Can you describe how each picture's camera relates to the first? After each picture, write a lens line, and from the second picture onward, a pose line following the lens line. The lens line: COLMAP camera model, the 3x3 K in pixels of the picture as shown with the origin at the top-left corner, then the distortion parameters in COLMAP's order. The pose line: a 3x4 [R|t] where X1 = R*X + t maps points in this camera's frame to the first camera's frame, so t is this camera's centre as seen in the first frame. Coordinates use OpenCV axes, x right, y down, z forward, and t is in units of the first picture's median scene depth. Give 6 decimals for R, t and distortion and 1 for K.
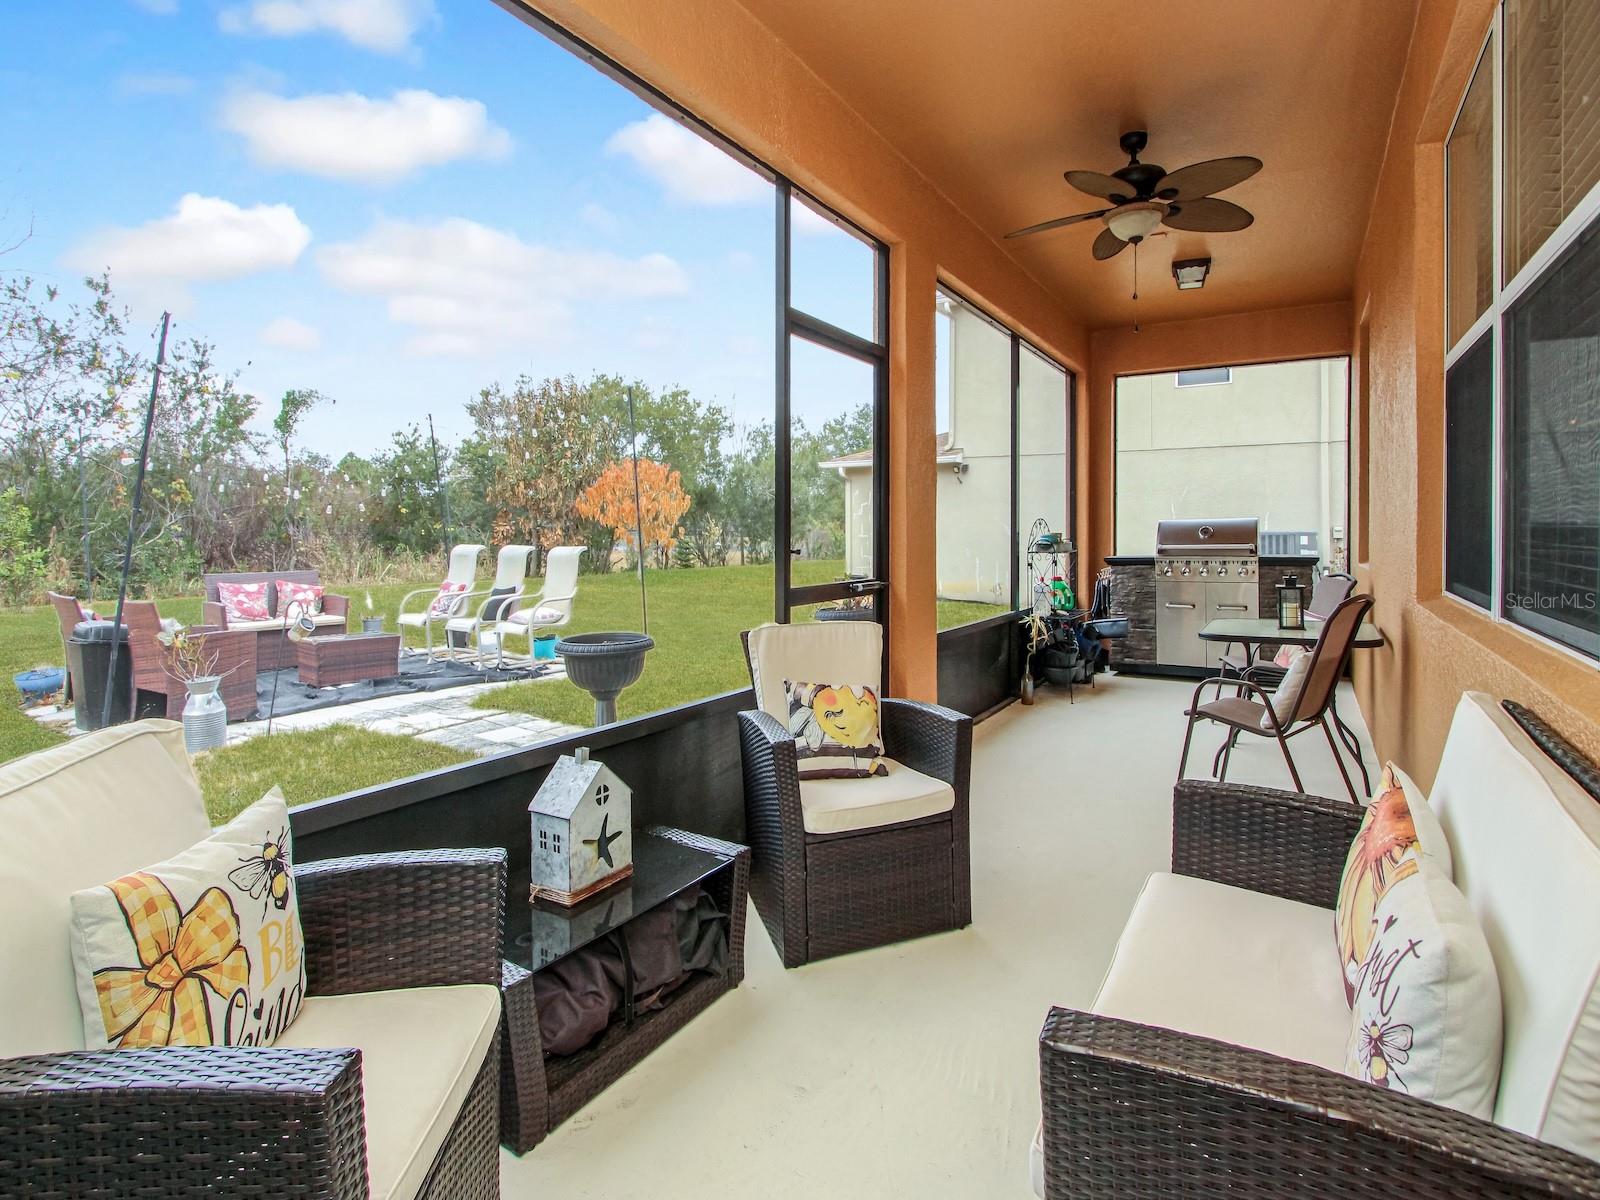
lens RADIAL K [[793.4, 0, 800.5], [0, 793.4, 612.1], [0, 0, 1]] dist [0.000499, 0.000768]
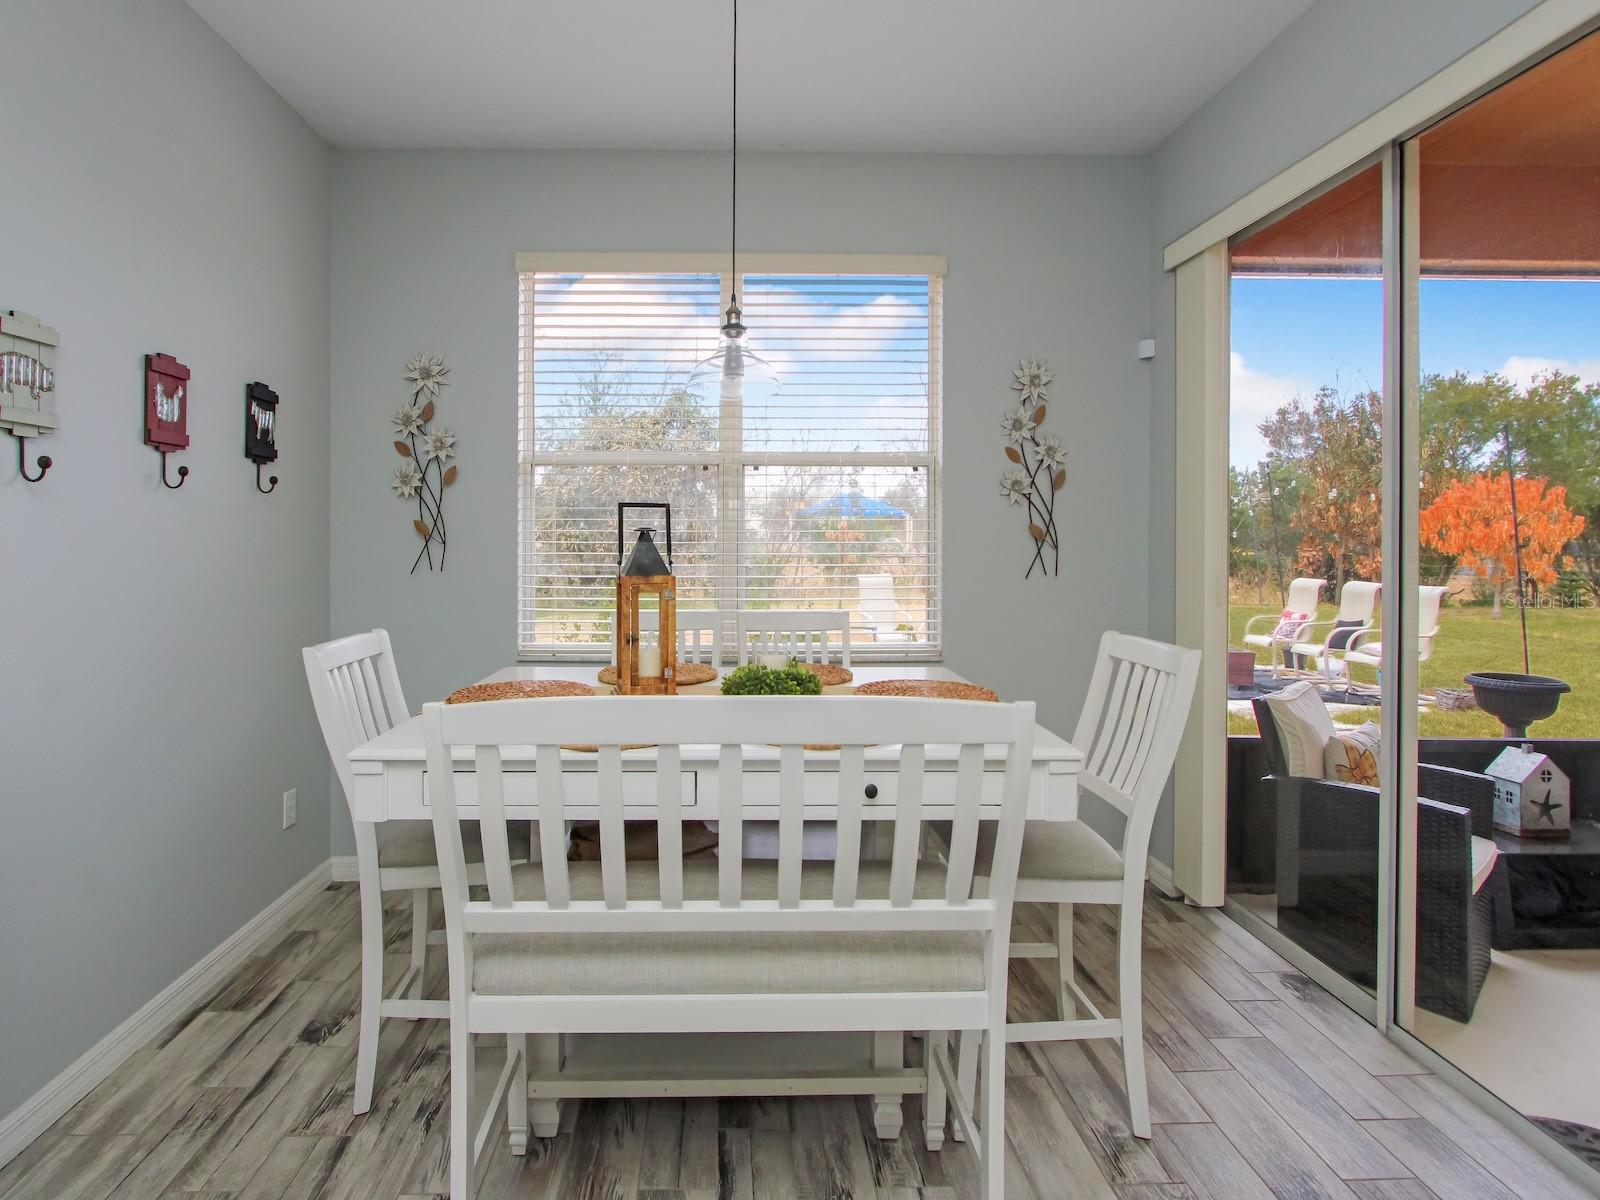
lens RADIAL K [[757.8, 0, 742.8], [0, 757.8, 535.4], [0, 0, 1]] dist [-0.018287, 0.000392]
pose [[0.557486, -0.002723, -0.830182, 0.018761], [-0.094730, 0.993254, -0.066871, 0.001625], [0.824764, 0.115923, 0.553468, -0.273158]]
